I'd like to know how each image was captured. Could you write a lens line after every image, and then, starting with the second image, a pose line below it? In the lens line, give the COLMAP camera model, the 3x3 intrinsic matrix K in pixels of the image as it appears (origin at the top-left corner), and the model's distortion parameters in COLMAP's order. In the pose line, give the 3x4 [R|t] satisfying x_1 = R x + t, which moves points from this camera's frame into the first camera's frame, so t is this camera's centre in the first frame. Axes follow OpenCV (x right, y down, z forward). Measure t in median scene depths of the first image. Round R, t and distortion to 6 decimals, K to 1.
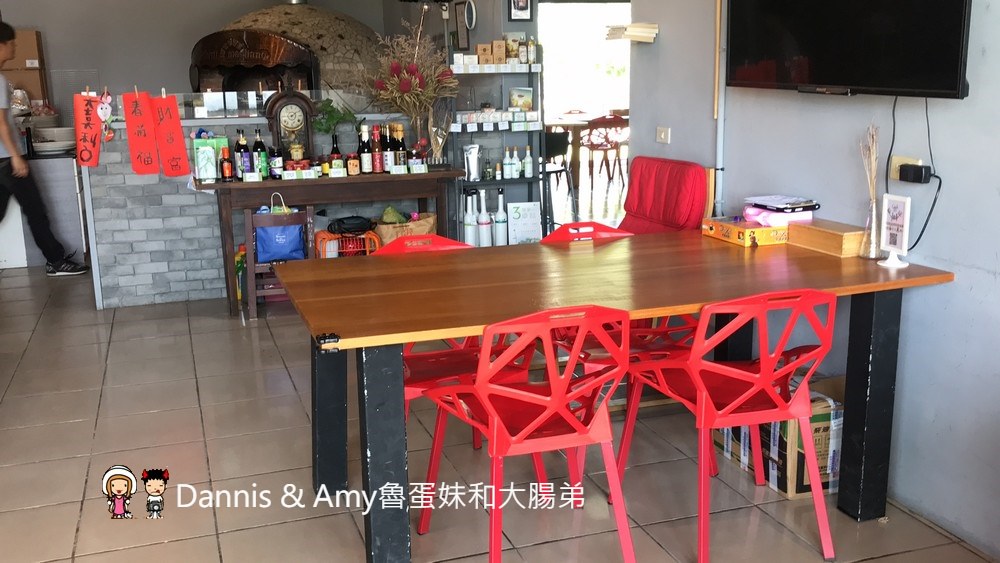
lens RADIAL K [[985.1, 0, 497.8], [0, 985.1, 285.0], [0, 0, 1]] dist [0.015441, 0.000000]
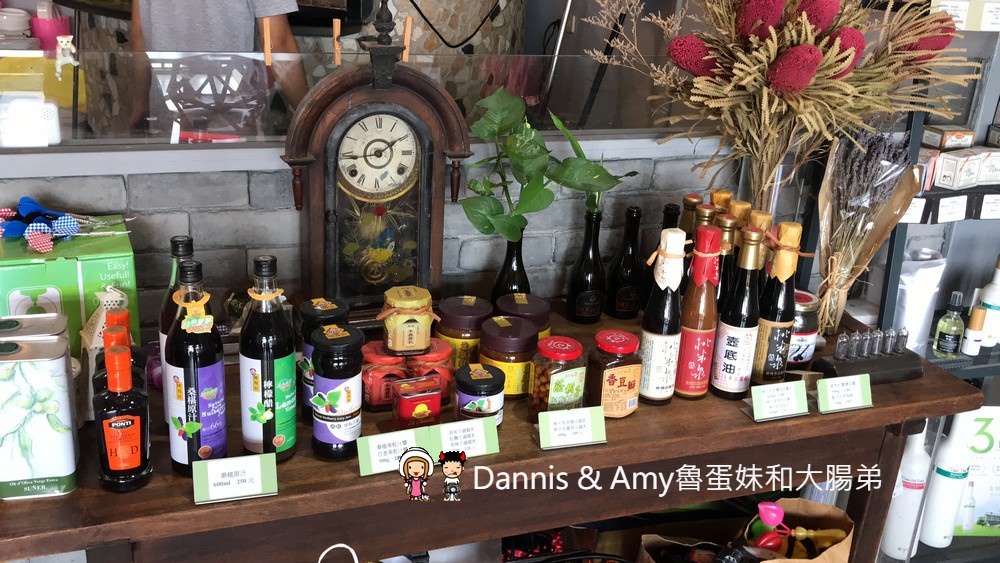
lens RADIAL K [[985.1, 0, 496.9], [0, 985.1, 281.8], [0, 0, 1]] dist [0.015441, 0.000000]
pose [[0.996806, 0.058118, 0.054782, -0.201270], [-0.065352, 0.987828, 0.141154, -0.188415], [-0.045912, -0.144284, 0.988471, 0.768795]]
